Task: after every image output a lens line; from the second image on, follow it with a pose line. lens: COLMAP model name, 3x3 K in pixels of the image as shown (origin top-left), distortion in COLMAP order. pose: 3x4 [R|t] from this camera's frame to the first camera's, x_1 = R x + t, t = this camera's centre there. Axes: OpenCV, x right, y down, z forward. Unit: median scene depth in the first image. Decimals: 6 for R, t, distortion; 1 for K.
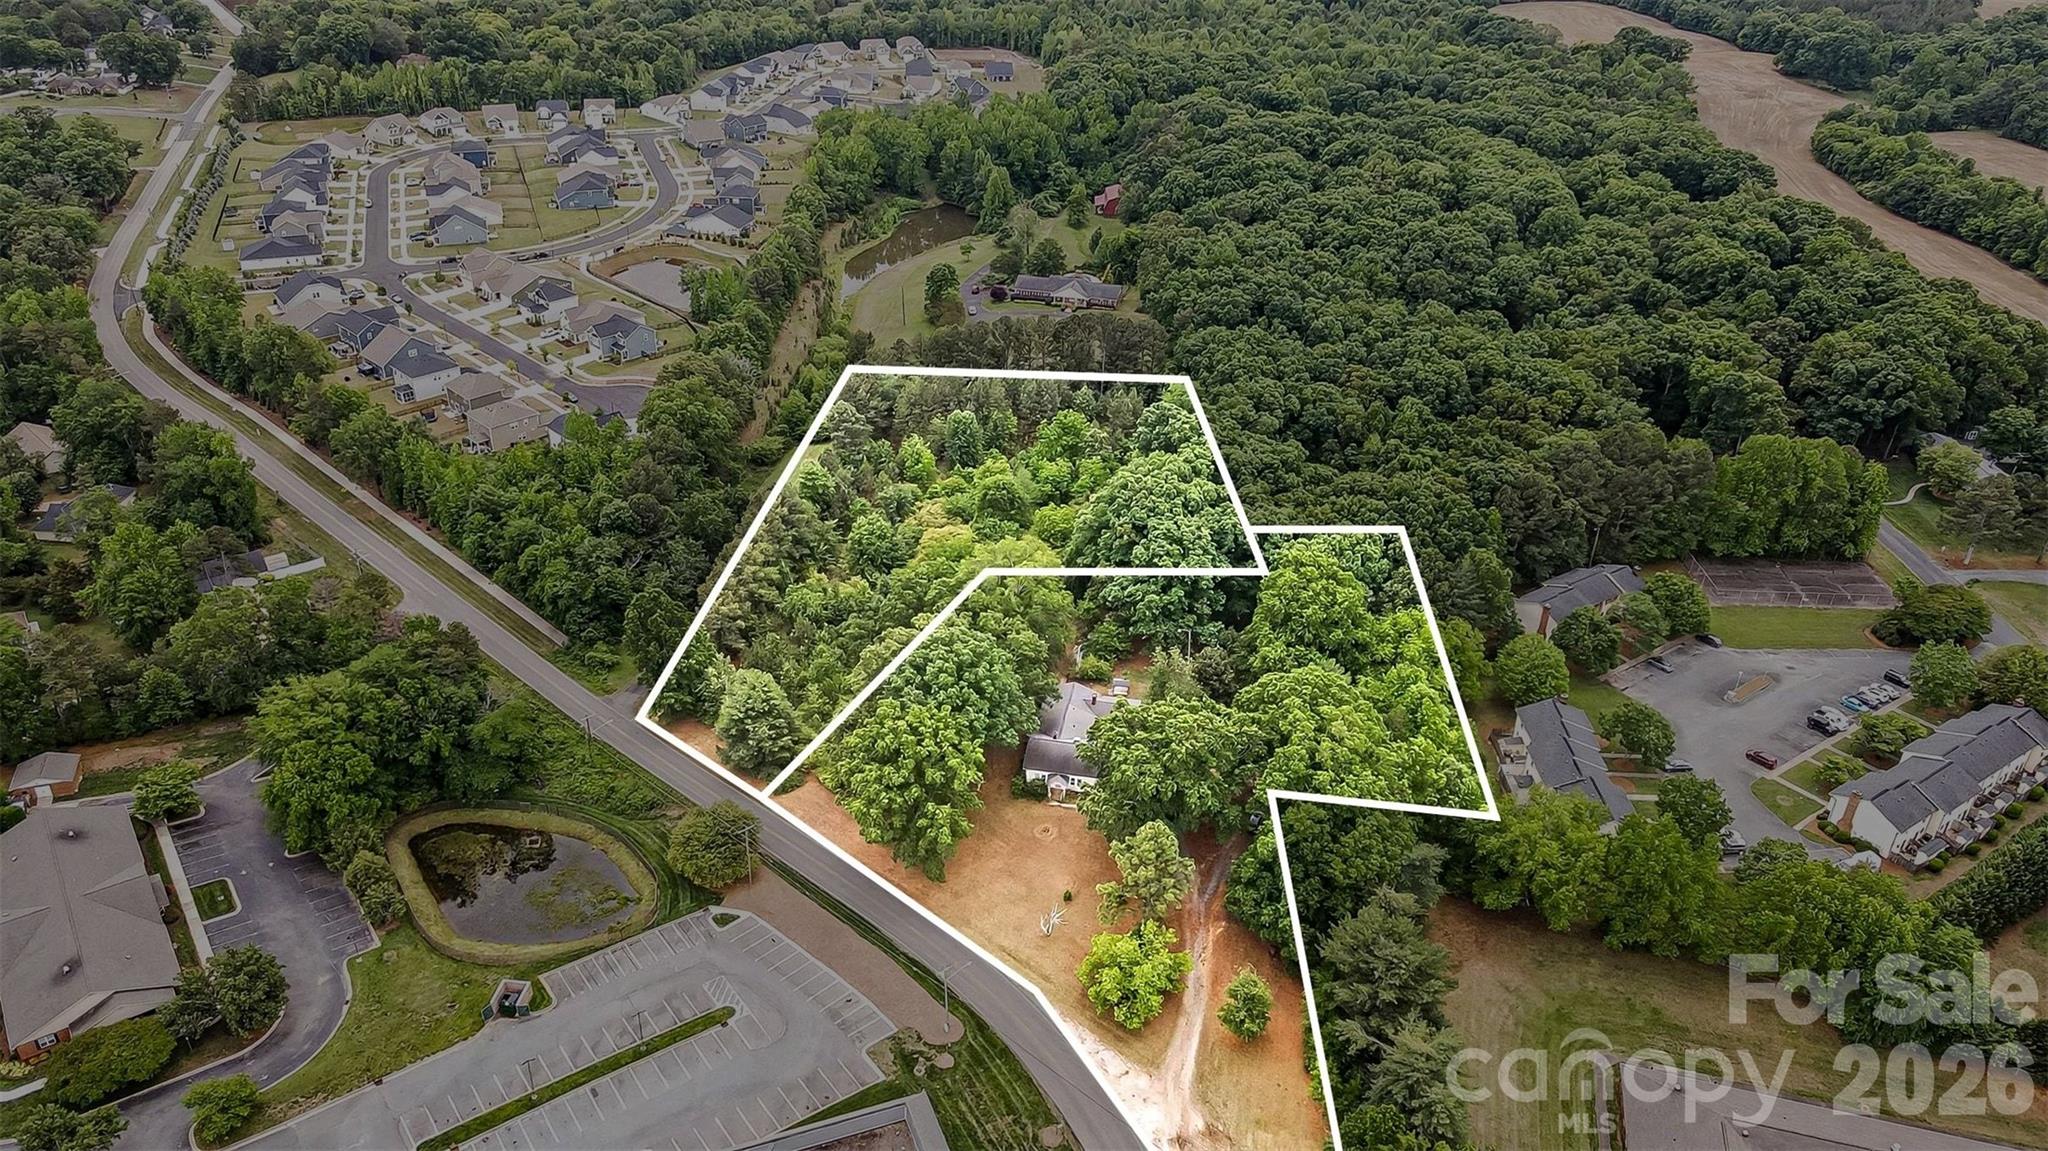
lens RADIAL K [[1491.5, 0, 1024.0], [0, 1491.5, 575.5], [0, 0, 1]] dist [0.020158, 0.002150]
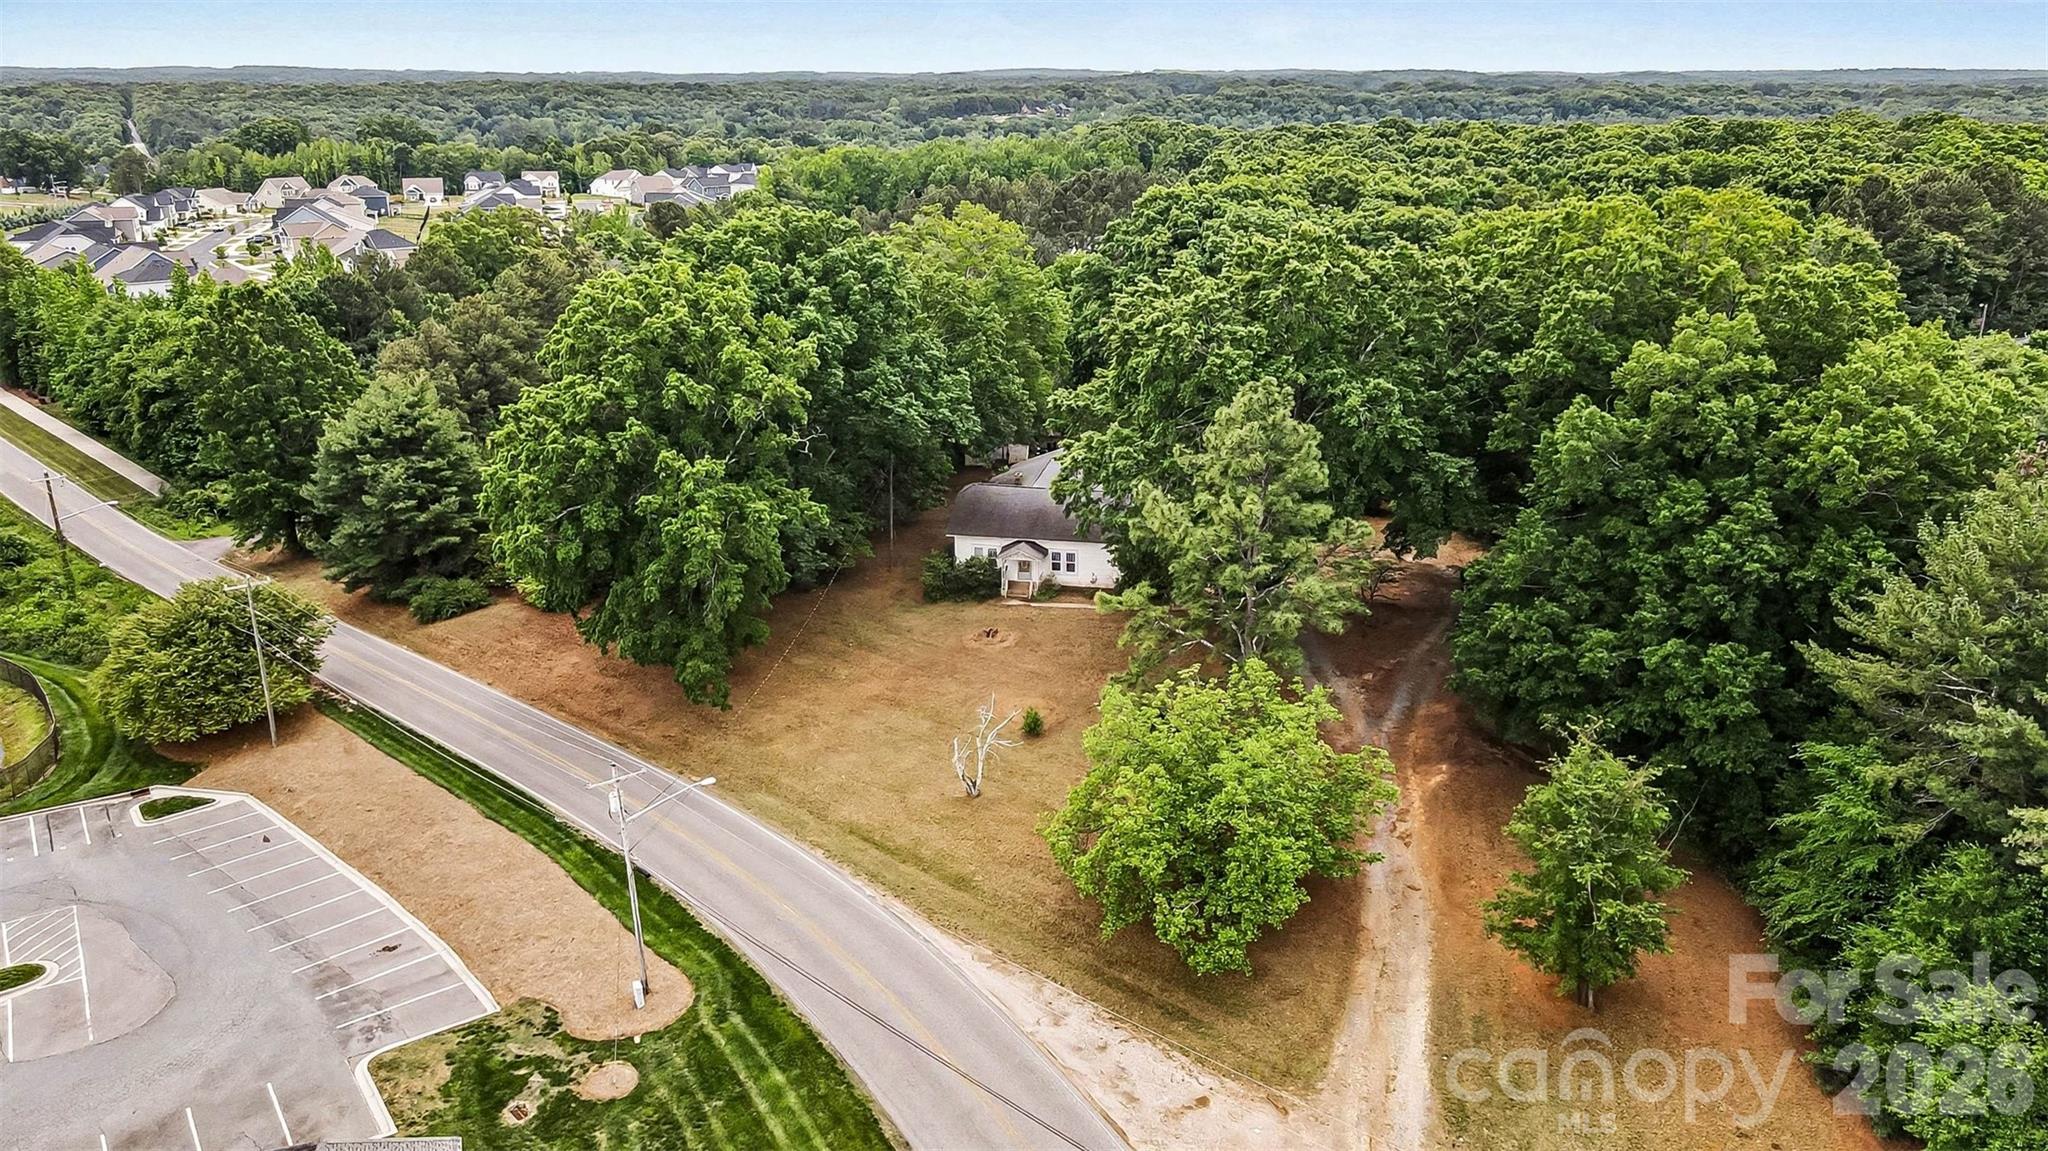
lens RADIAL K [[1491.5, 0, 1024.0], [0, 1491.5, 575.5], [0, 0, 1]] dist [0.020158, 0.002150]
pose [[0.999512, -0.016800, -0.026353, 0.041454], [0.010925, 0.977851, -0.209017, 0.280985], [0.029281, 0.208627, 0.977557, 0.662057]]
